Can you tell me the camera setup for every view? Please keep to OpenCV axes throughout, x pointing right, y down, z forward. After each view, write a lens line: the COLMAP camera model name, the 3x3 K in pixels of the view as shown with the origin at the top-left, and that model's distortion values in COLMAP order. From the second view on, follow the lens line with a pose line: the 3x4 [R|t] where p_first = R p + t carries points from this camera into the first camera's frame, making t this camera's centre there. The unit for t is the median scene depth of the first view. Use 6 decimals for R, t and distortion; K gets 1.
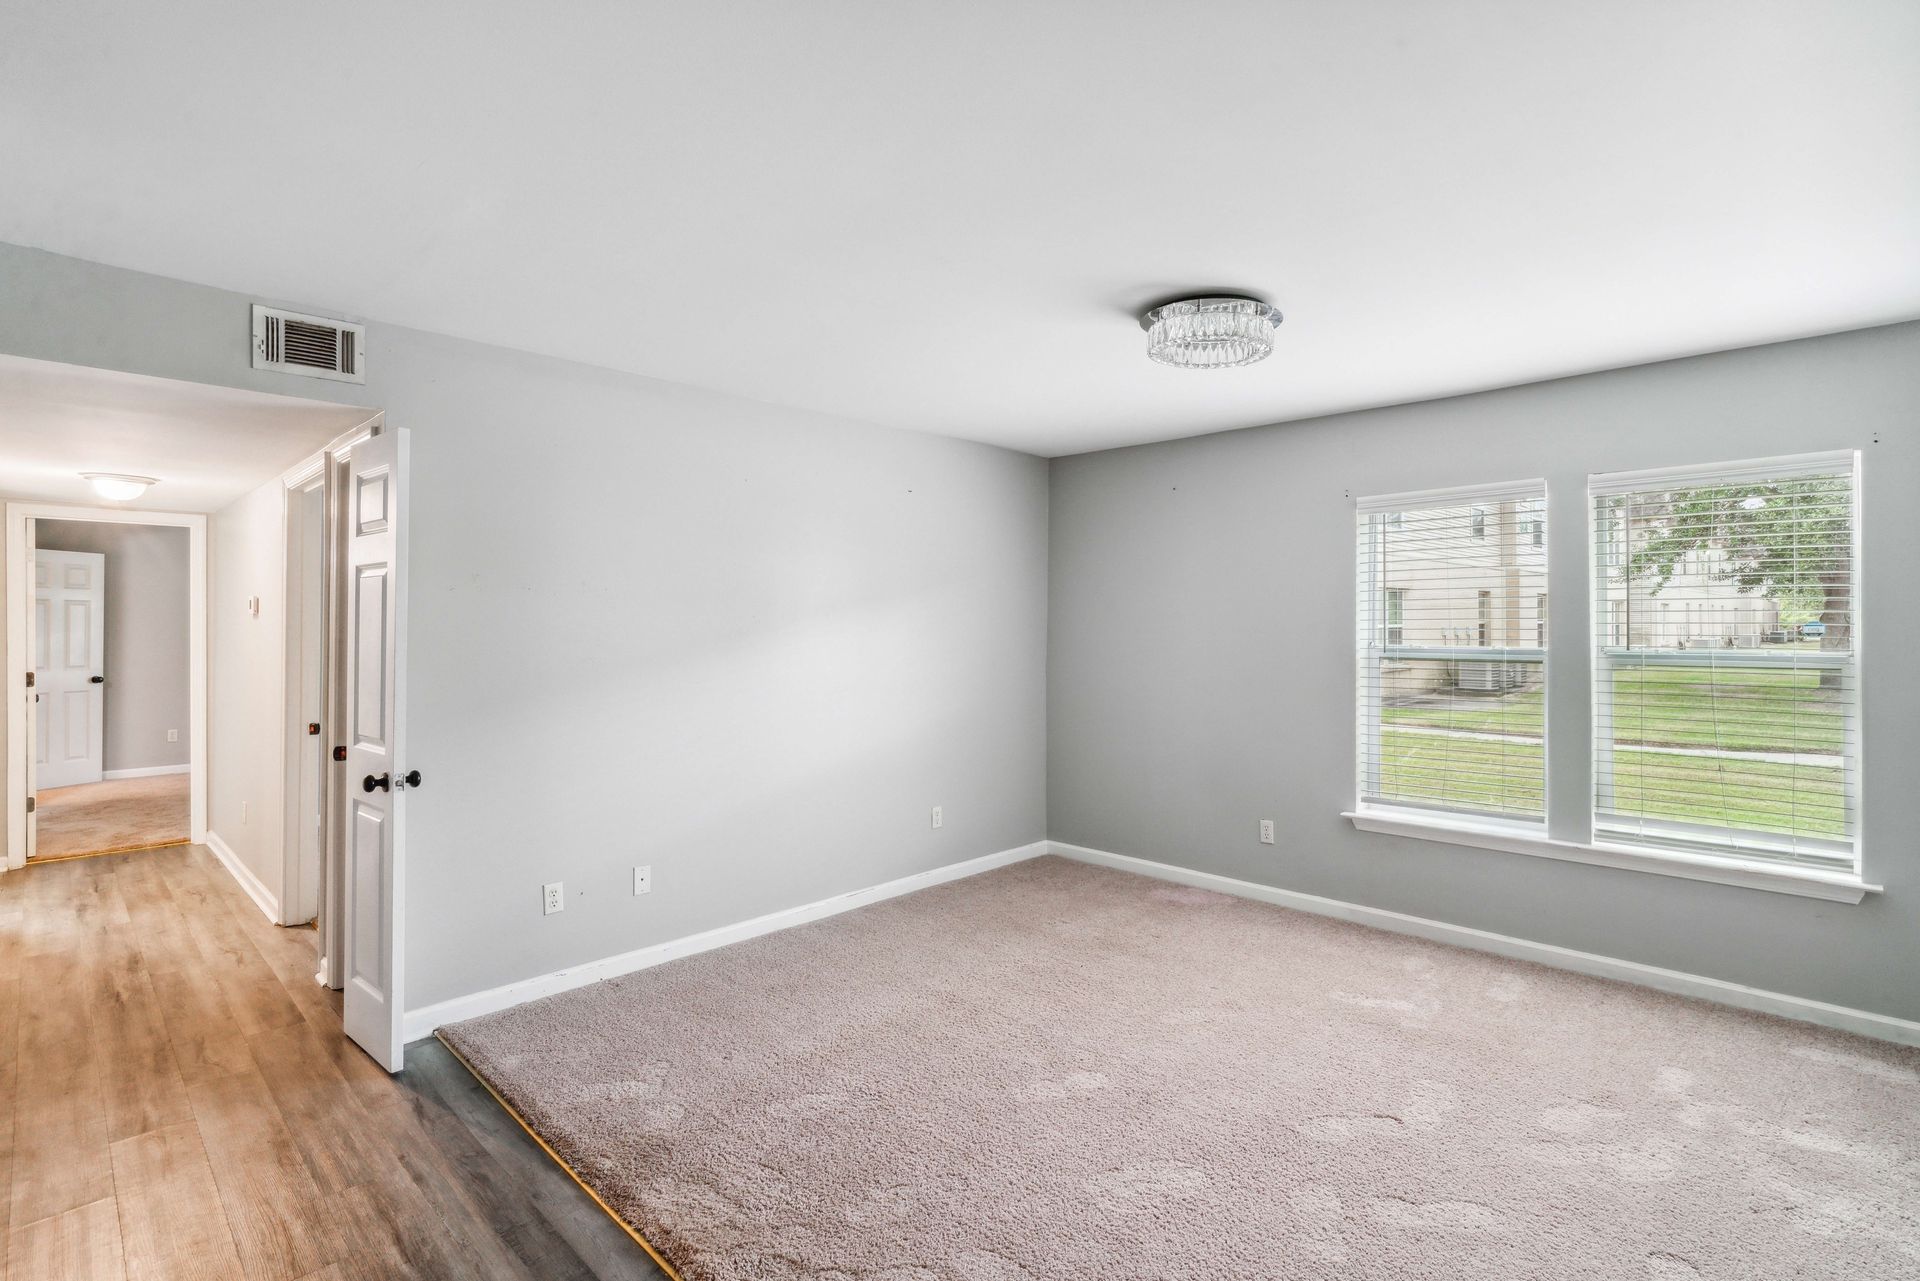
lens RADIAL K [[937.0, 0, 958.6], [0, 937.0, 637.6], [0, 0, 1]] dist [-0.001105, 0.000146]
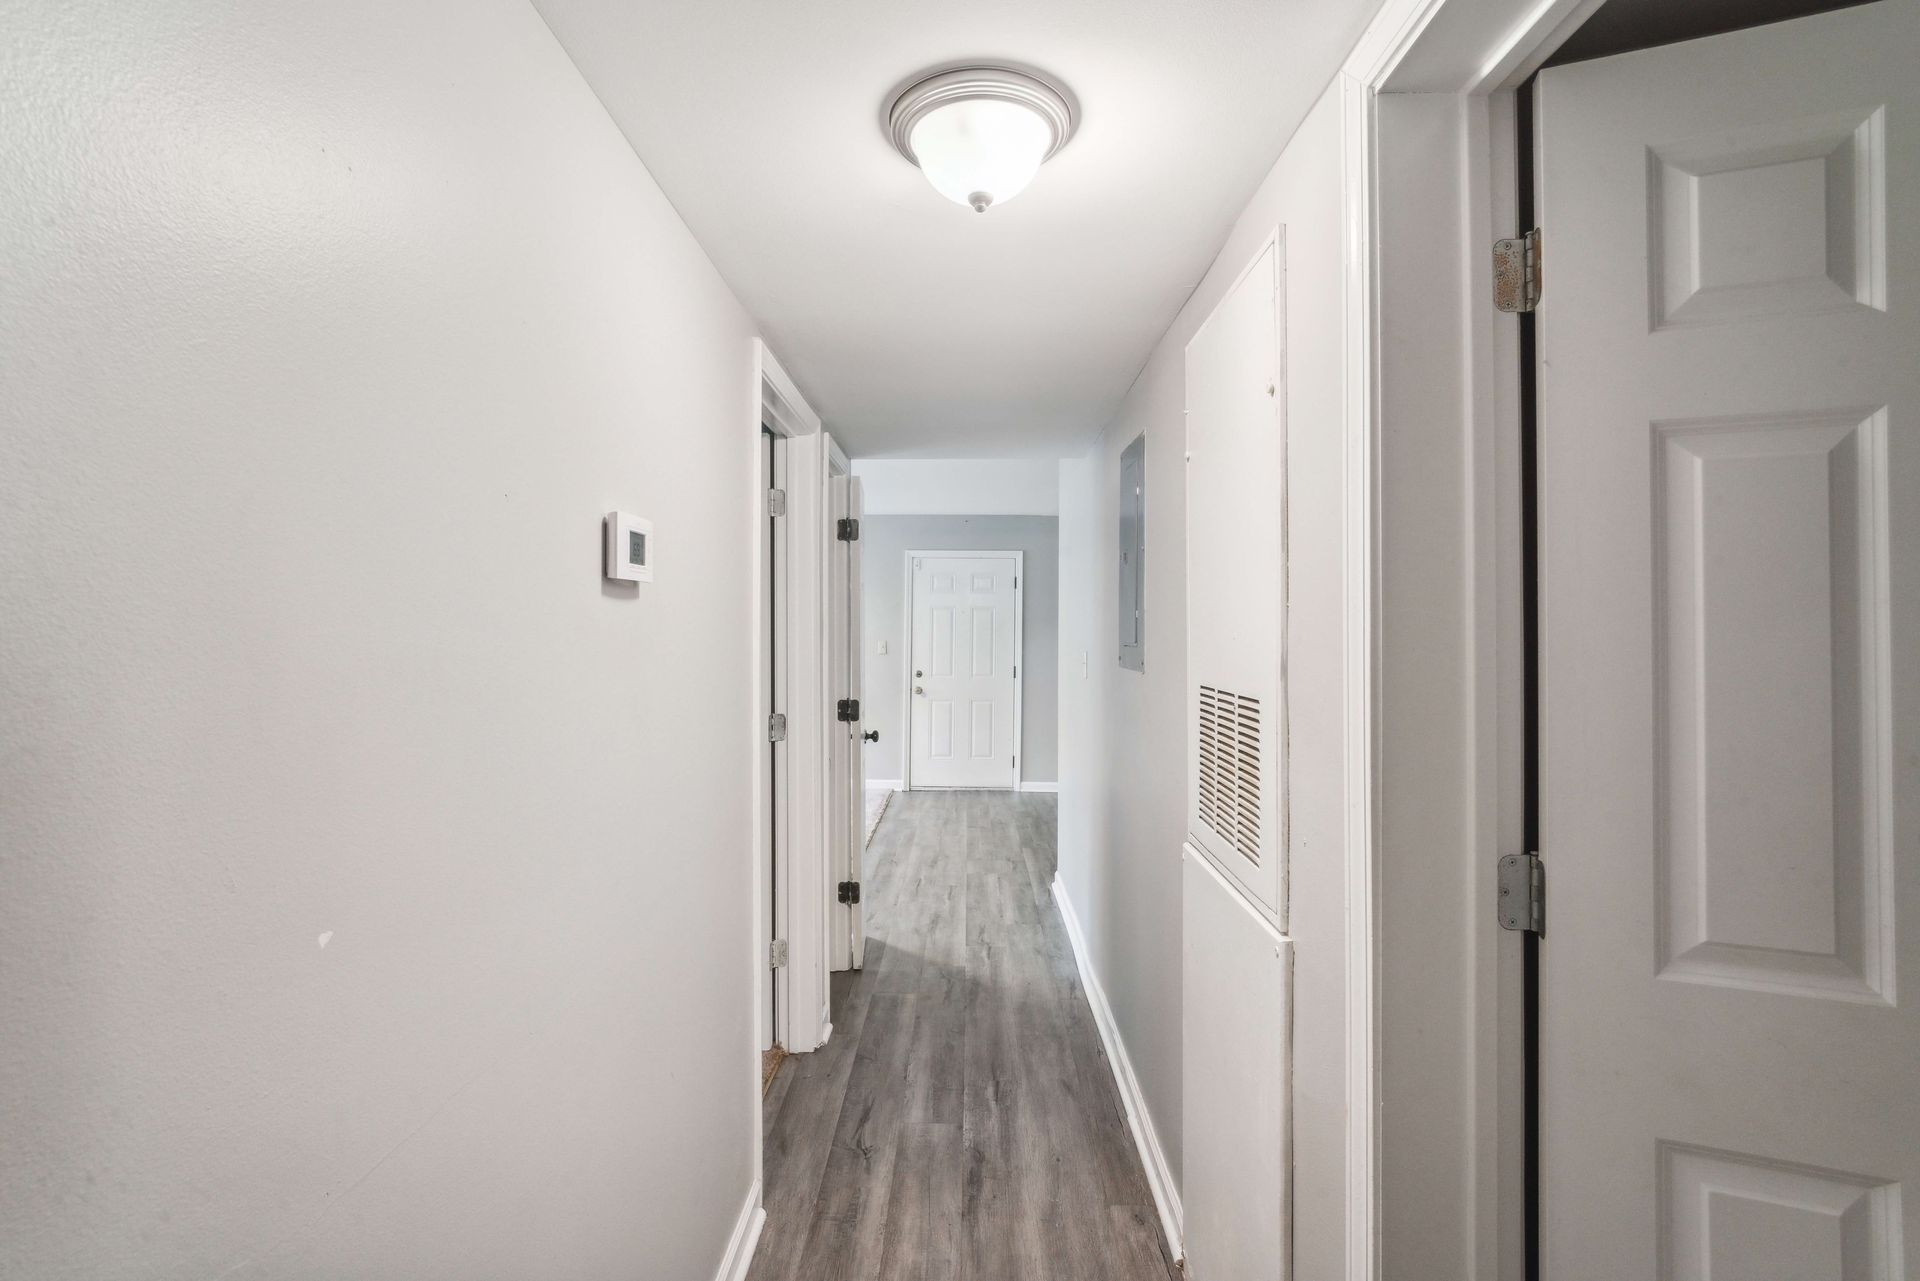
lens RADIAL K [[937.0, 0, 959.9], [0, 937.0, 632.5], [0, 0, 1]] dist [-0.001105, 0.000146]
pose [[-0.705116, -0.002788, 0.709087, -1.425620], [-0.000617, 0.999994, 0.003318, -0.019221], [-0.709092, 0.001902, -0.705114, 1.566872]]
